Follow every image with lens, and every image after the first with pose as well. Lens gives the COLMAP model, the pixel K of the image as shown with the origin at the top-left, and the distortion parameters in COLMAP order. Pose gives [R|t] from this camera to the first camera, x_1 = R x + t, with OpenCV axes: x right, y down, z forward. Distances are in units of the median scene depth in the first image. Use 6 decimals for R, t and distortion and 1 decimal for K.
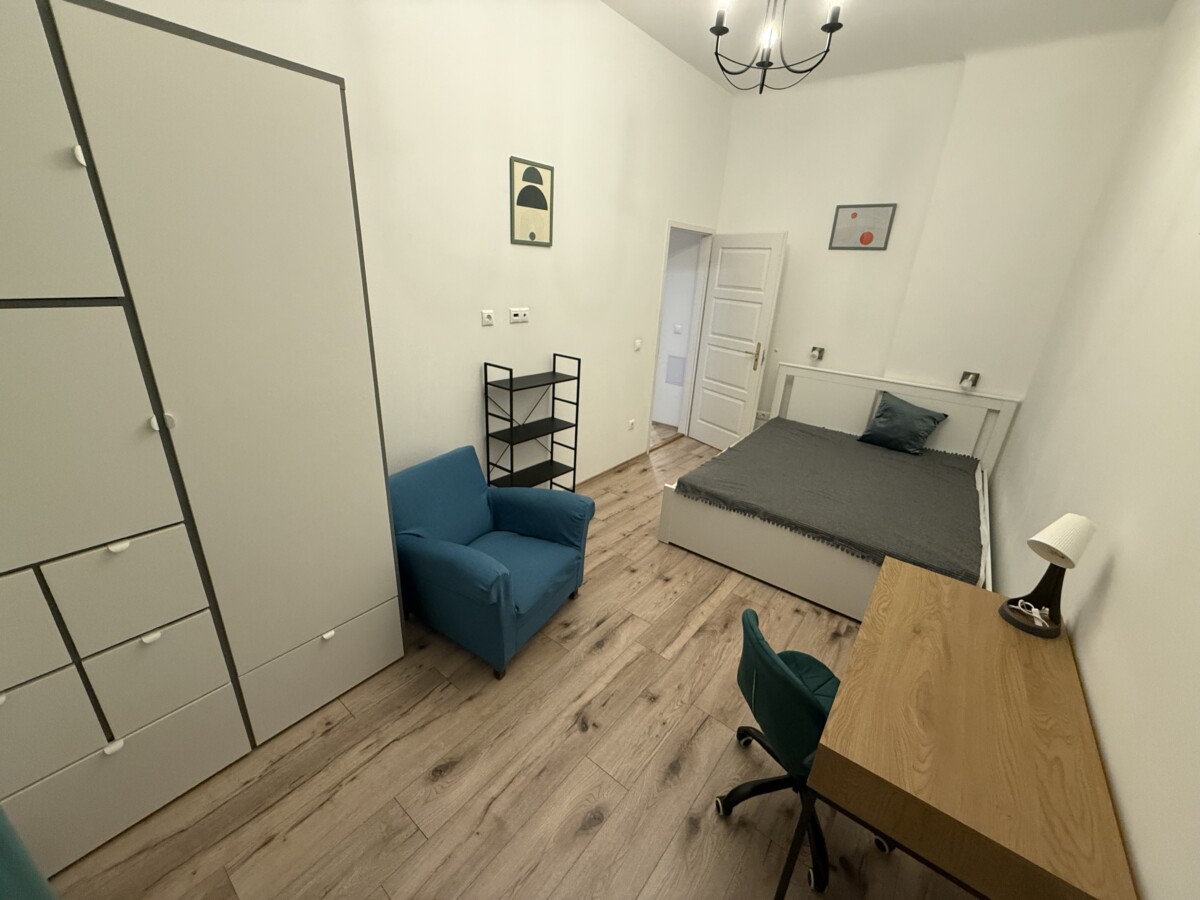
lens RADIAL K [[482.2, 0, 594.6], [0, 482.2, 451.4], [0, 0, 1]] dist [-0.000780, 0.000733]
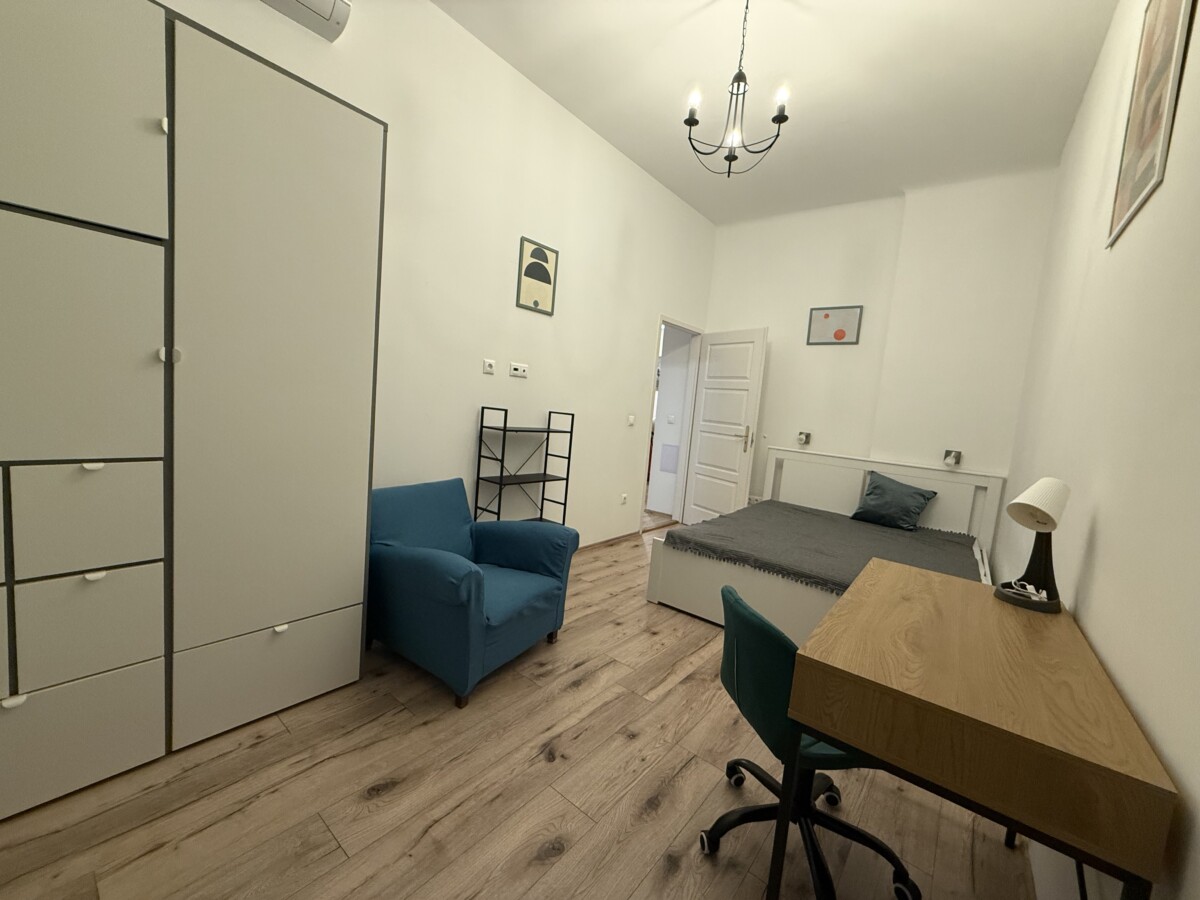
lens RADIAL K [[482.2, 0, 594.5], [0, 482.2, 451.5], [0, 0, 1]] dist [-0.000780, 0.000733]
pose [[0.999256, 0.037801, -0.007667, 0.028927], [-0.038476, 0.962964, -0.266870, 0.181457], [-0.002705, 0.266966, 0.963702, 0.010096]]
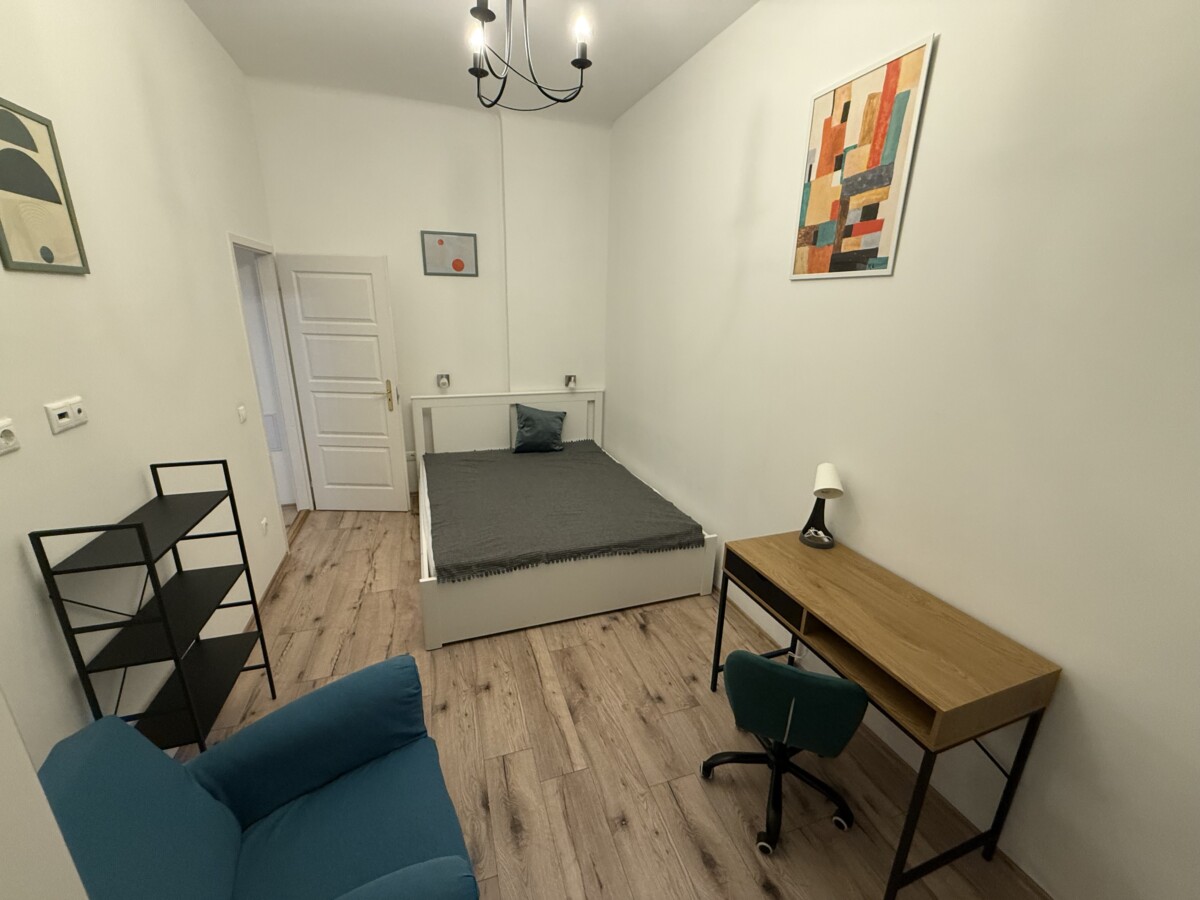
lens RADIAL K [[482.2, 0, 595.4], [0, 482.2, 451.0], [0, 0, 1]] dist [-0.000780, 0.000733]
pose [[0.540984, -0.284481, 0.791459, -0.275916], [0.307050, 0.942905, 0.129040, -0.153003], [-0.782980, 0.173209, 0.597446, 0.310864]]
